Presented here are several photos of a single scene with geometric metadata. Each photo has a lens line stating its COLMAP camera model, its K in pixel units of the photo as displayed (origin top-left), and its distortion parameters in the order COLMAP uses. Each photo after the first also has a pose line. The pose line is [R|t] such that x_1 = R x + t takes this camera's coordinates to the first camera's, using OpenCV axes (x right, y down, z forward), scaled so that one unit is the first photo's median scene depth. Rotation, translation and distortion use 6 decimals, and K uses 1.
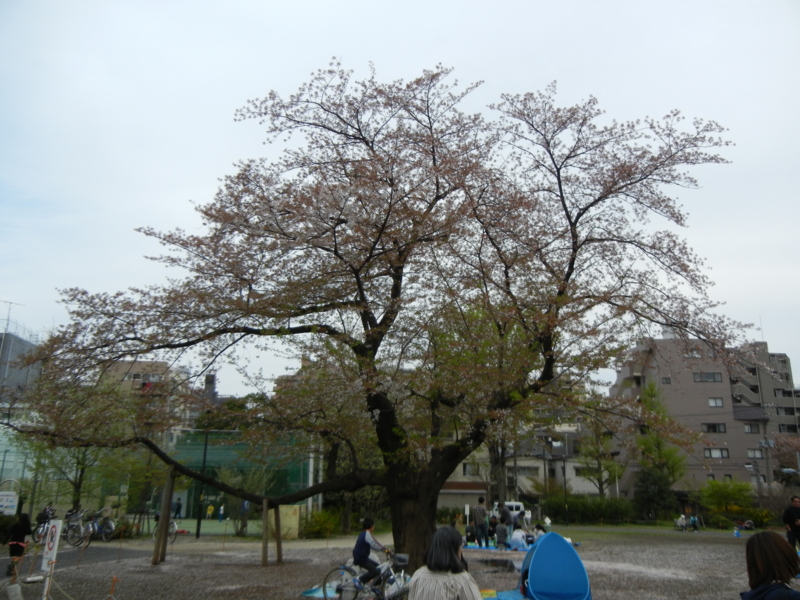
lens RADIAL K [[685.7, 0, 401.6], [0, 685.7, 302.3], [0, 0, 1]] dist [-0.014877, 0.025115]
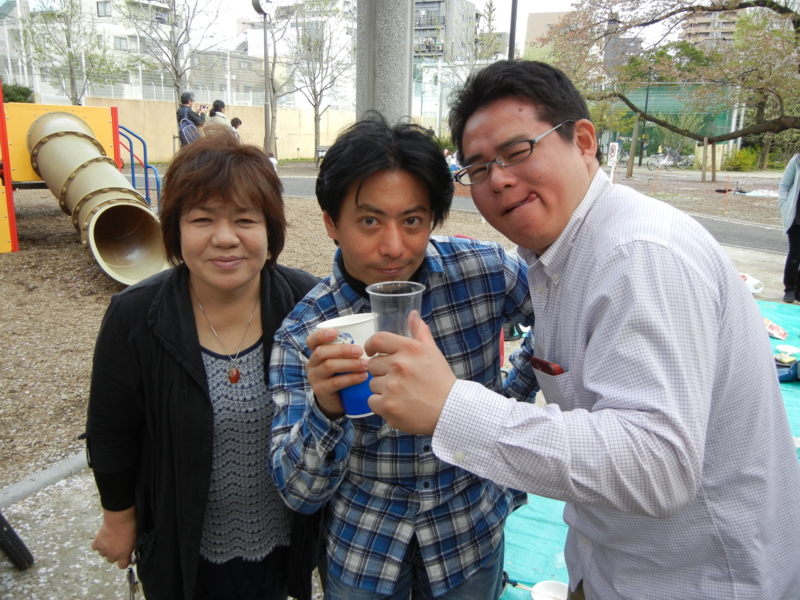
lens RADIAL K [[685.7, 0, 406.0], [0, 685.7, 302.5], [0, 0, 1]] dist [-0.014877, 0.025115]
pose [[0.858045, 0.137177, -0.494915, 0.008367], [0.121959, 0.881678, 0.455819, -0.082472], [0.498883, -0.451472, 0.739789, -0.319041]]
